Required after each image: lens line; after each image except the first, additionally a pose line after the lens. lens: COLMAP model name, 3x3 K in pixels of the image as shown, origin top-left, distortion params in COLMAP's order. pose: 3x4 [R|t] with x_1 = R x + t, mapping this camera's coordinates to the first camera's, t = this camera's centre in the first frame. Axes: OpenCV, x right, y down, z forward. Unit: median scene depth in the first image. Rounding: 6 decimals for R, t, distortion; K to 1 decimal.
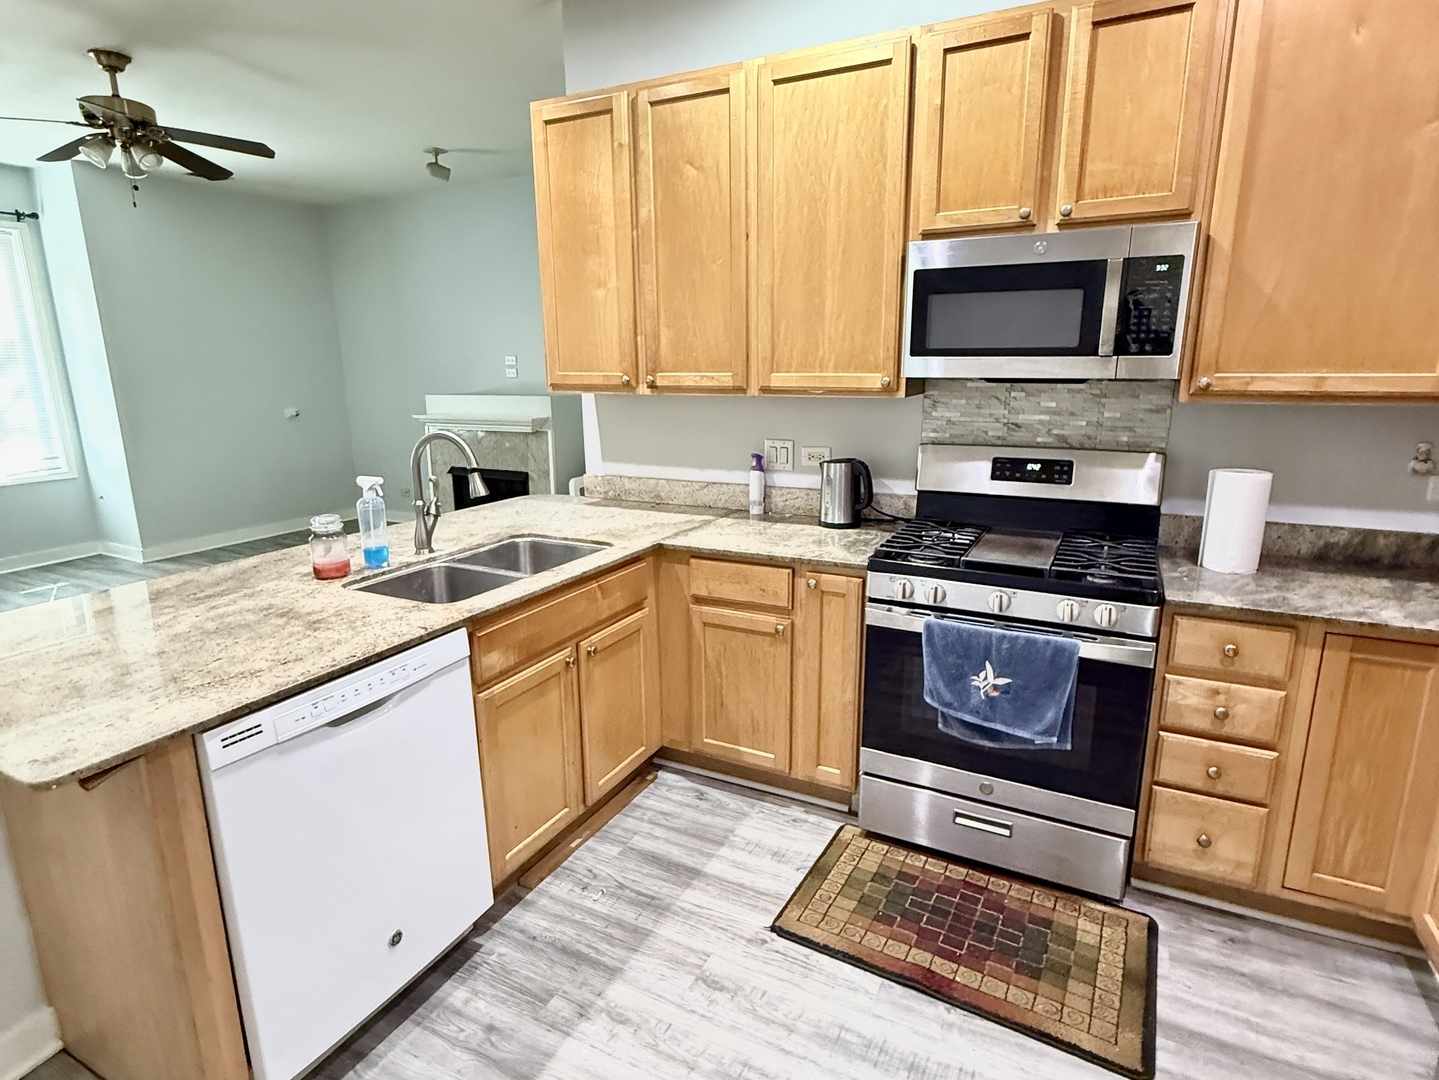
lens RADIAL K [[766.0, 0, 716.7], [0, 766.0, 530.3], [0, 0, 1]] dist [-0.000452, 0.001018]
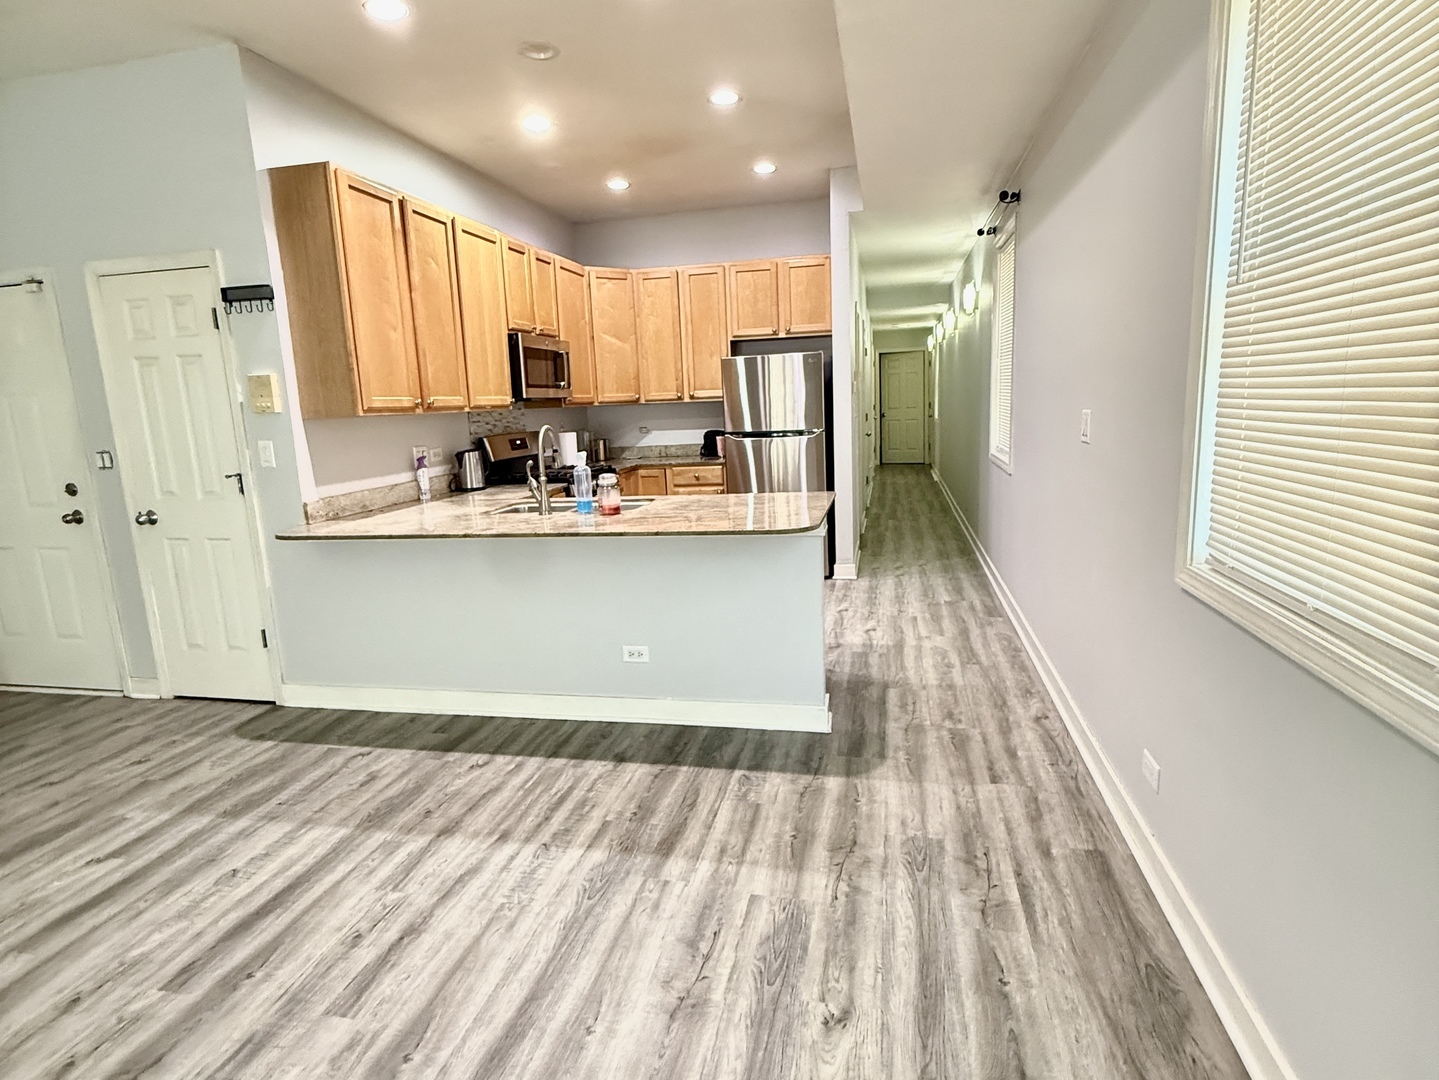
lens RADIAL K [[766.0, 0, 721.3], [0, 766.0, 532.9], [0, 0, 1]] dist [-0.000452, 0.001018]
pose [[-0.253535, -0.149873, 0.955645, -1.886663], [0.250082, 0.944183, 0.214423, -0.168465], [-0.934441, 0.293353, -0.201903, 1.035870]]
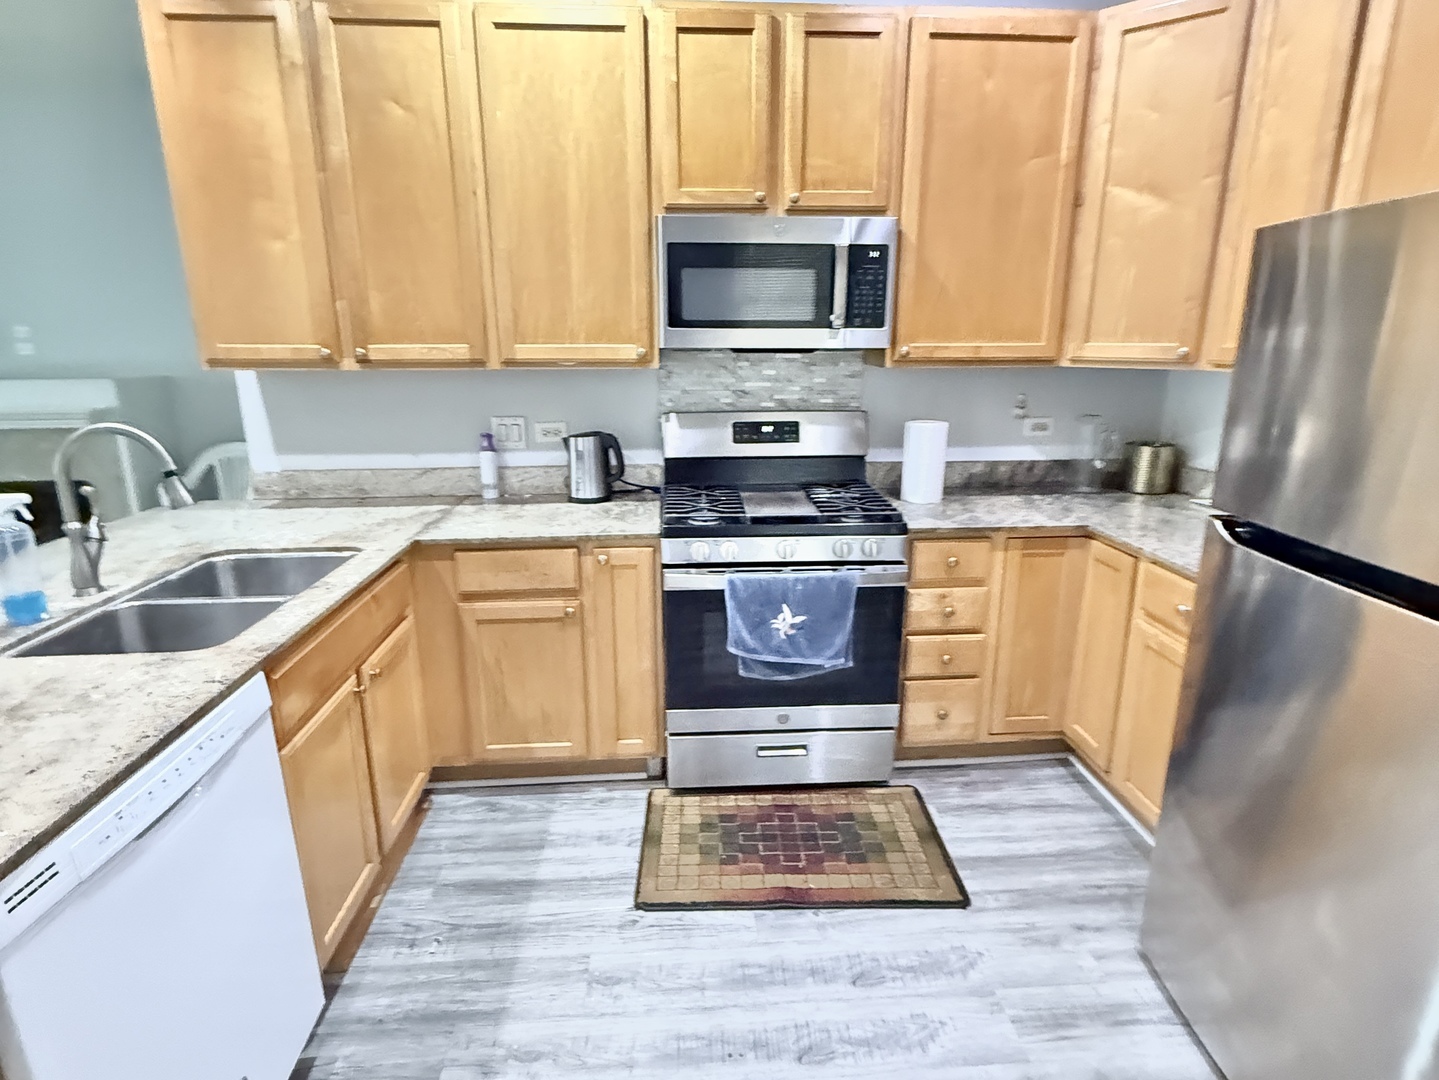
lens RADIAL K [[766.0, 0, 720.3], [0, 766.0, 531.8], [0, 0, 1]] dist [-0.000452, 0.001018]
pose [[0.857913, -0.121360, 0.499257, -0.233276], [0.106679, 0.992602, 0.057967, -0.006403], [-0.502599, 0.003529, 0.864513, 0.074884]]
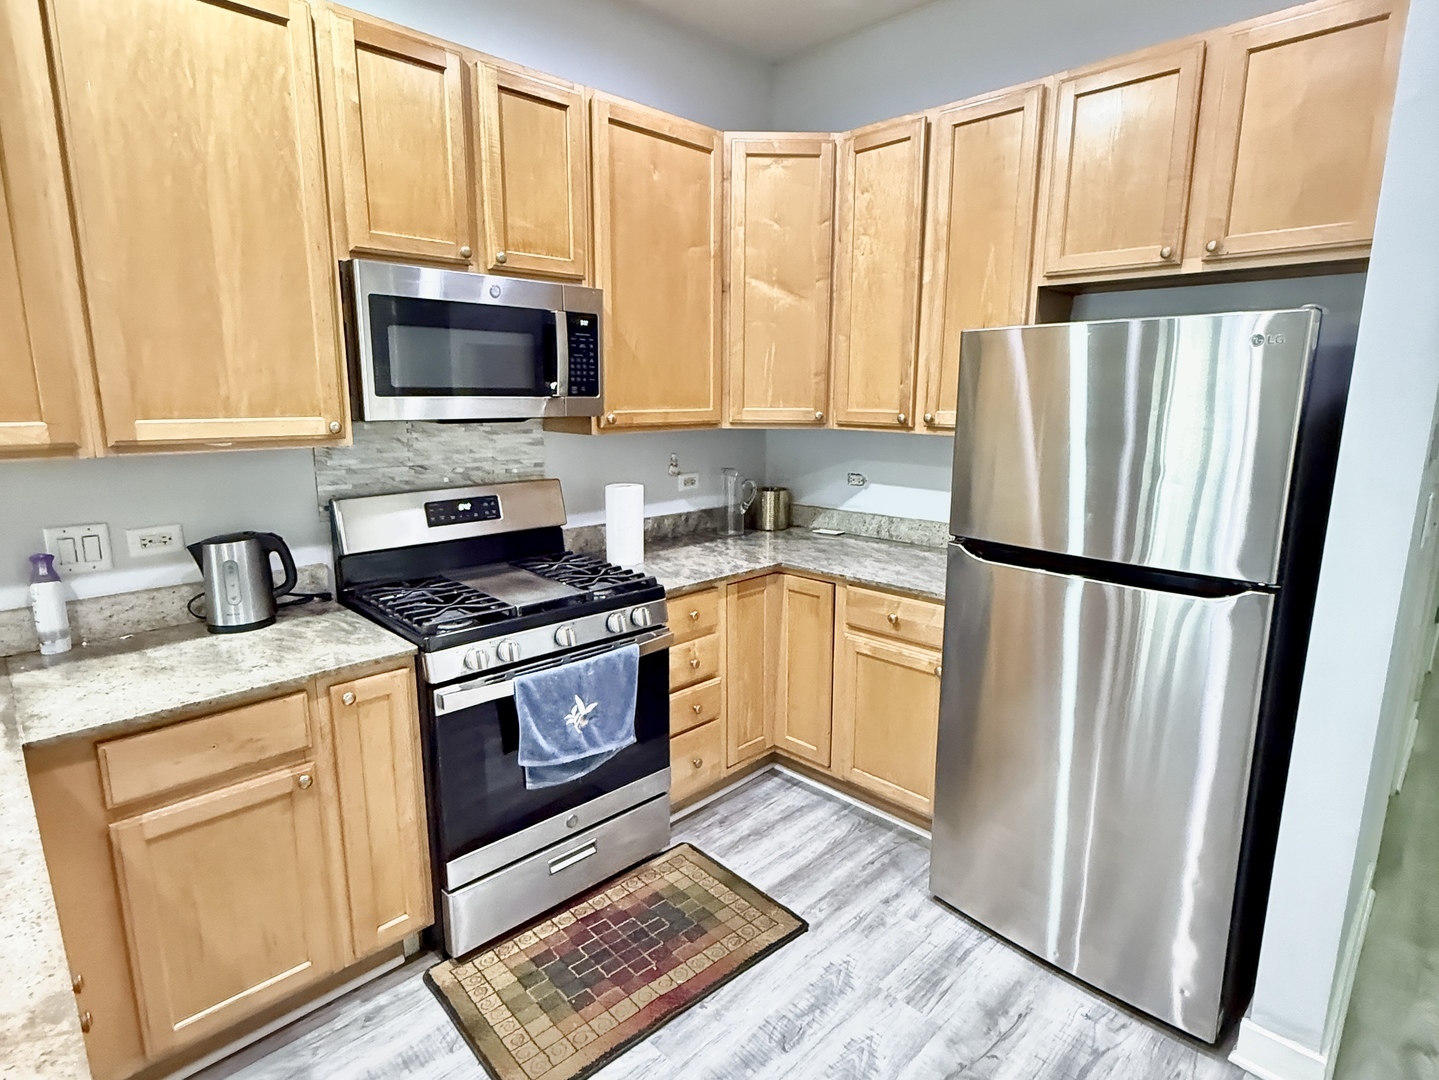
lens RADIAL K [[766.0, 0, 724.6], [0, 766.0, 531.5], [0, 0, 1]] dist [-0.000452, 0.001018]
pose [[0.309531, -0.164665, 0.936523, -0.435906], [0.201015, 0.973965, 0.104811, -0.093278], [-0.929400, 0.155813, 0.334572, 0.386232]]
